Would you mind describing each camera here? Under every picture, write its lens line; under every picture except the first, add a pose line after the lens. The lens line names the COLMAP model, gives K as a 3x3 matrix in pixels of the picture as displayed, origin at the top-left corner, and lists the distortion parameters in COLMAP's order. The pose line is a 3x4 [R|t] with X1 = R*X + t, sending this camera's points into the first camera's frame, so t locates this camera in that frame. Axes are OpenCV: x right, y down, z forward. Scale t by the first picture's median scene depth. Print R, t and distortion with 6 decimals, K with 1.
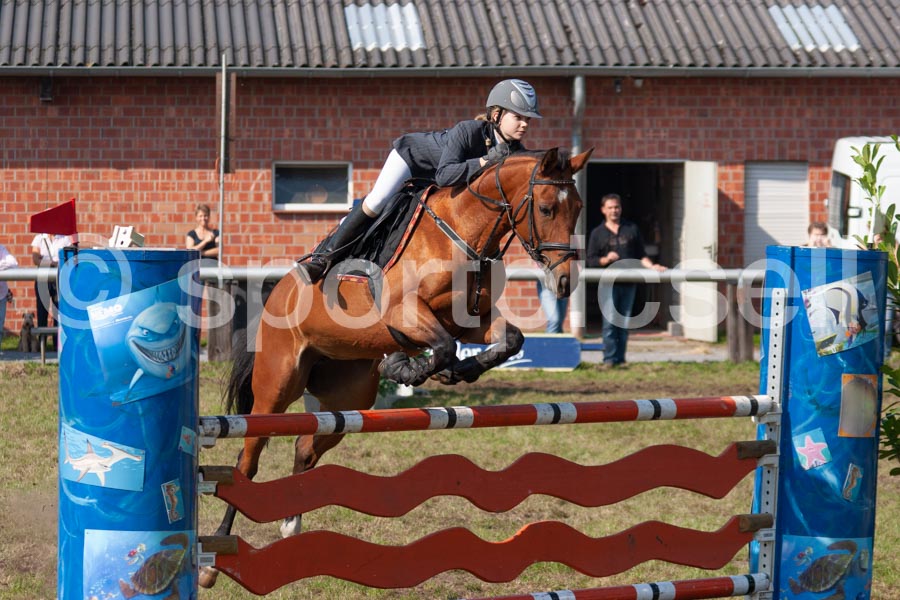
lens RADIAL K [[4865.8, 0, 450.0], [0, 4865.8, 300.0], [0, 0, 1]] dist [0.096825, -8.543923]
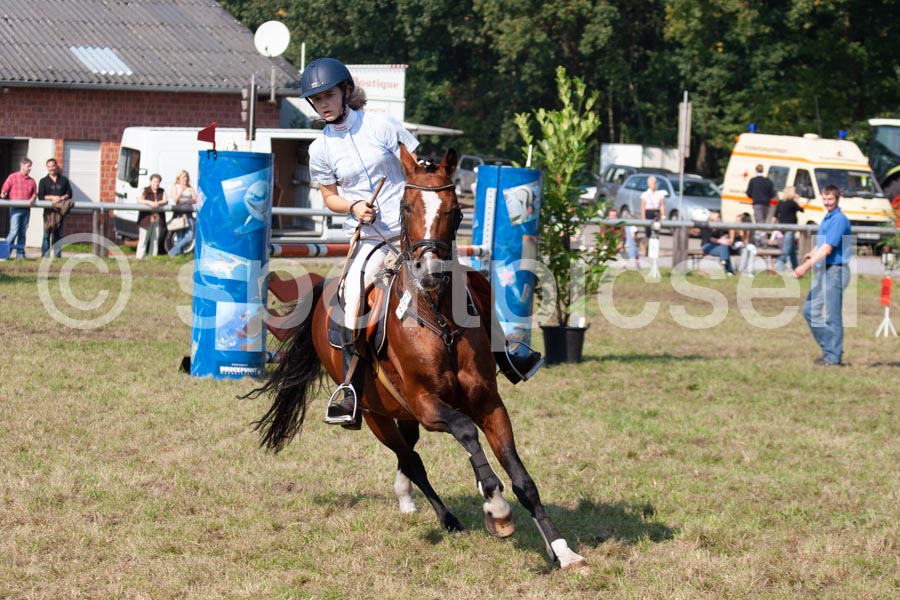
lens RADIAL K [[3215.8, 0, 450.0], [0, 3215.8, 300.0], [0, 0, 1]] dist [-0.481427, -1.584055]
pose [[0.956783, 0.019421, 0.290153, -0.128423], [-0.023364, 0.999676, 0.010130, 0.011943], [-0.289862, -0.016471, 0.956927, -0.071939]]
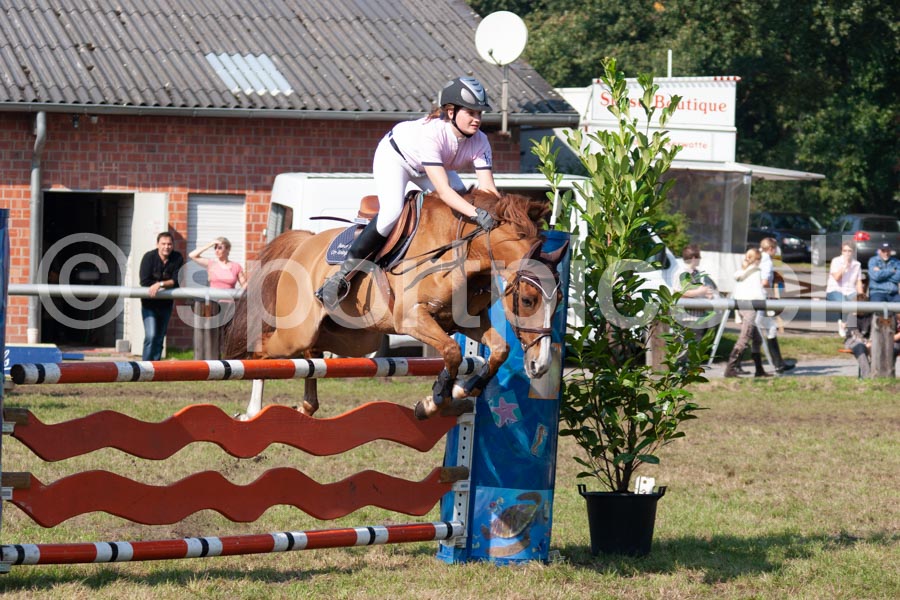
lens RADIAL K [[4480.6, 0, 450.0], [0, 4480.6, 300.0], [0, 0, 1]] dist [-0.207052, 5.944071]
pose [[0.986878, 0.016476, 0.160626, -0.043350], [-0.014459, 0.999801, -0.013722, 0.008494], [-0.160820, 0.011220, 0.986920, -0.002410]]
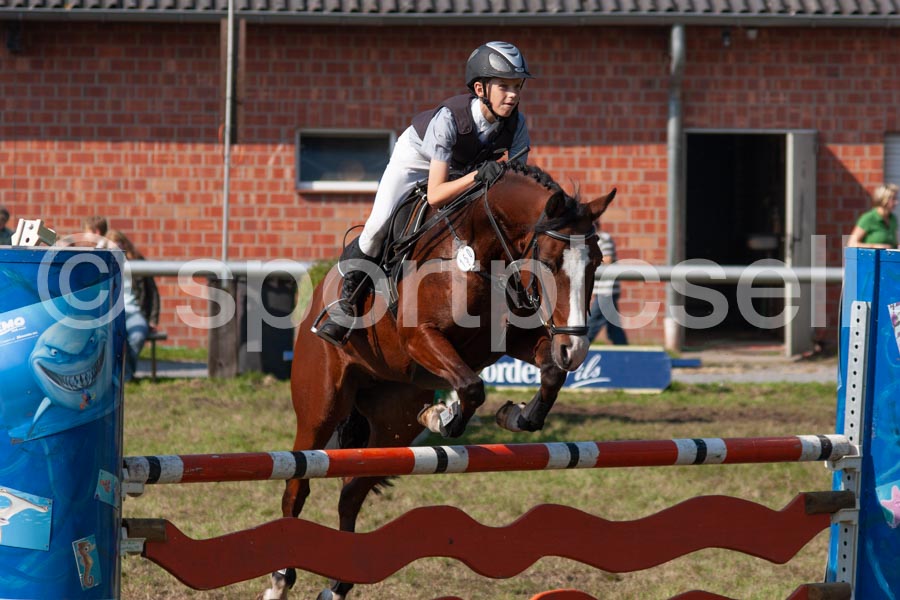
lens RADIAL K [[6035.9, 0, 450.0], [0, 6035.9, 300.0], [0, 0, 1]] dist [0.446399, 12.469665]
pose [[0.999794, 0.007784, -0.018732, 0.007959], [-0.007769, 0.999969, 0.000886, -0.001256], [0.018738, -0.000740, 0.999824, 0.001314]]
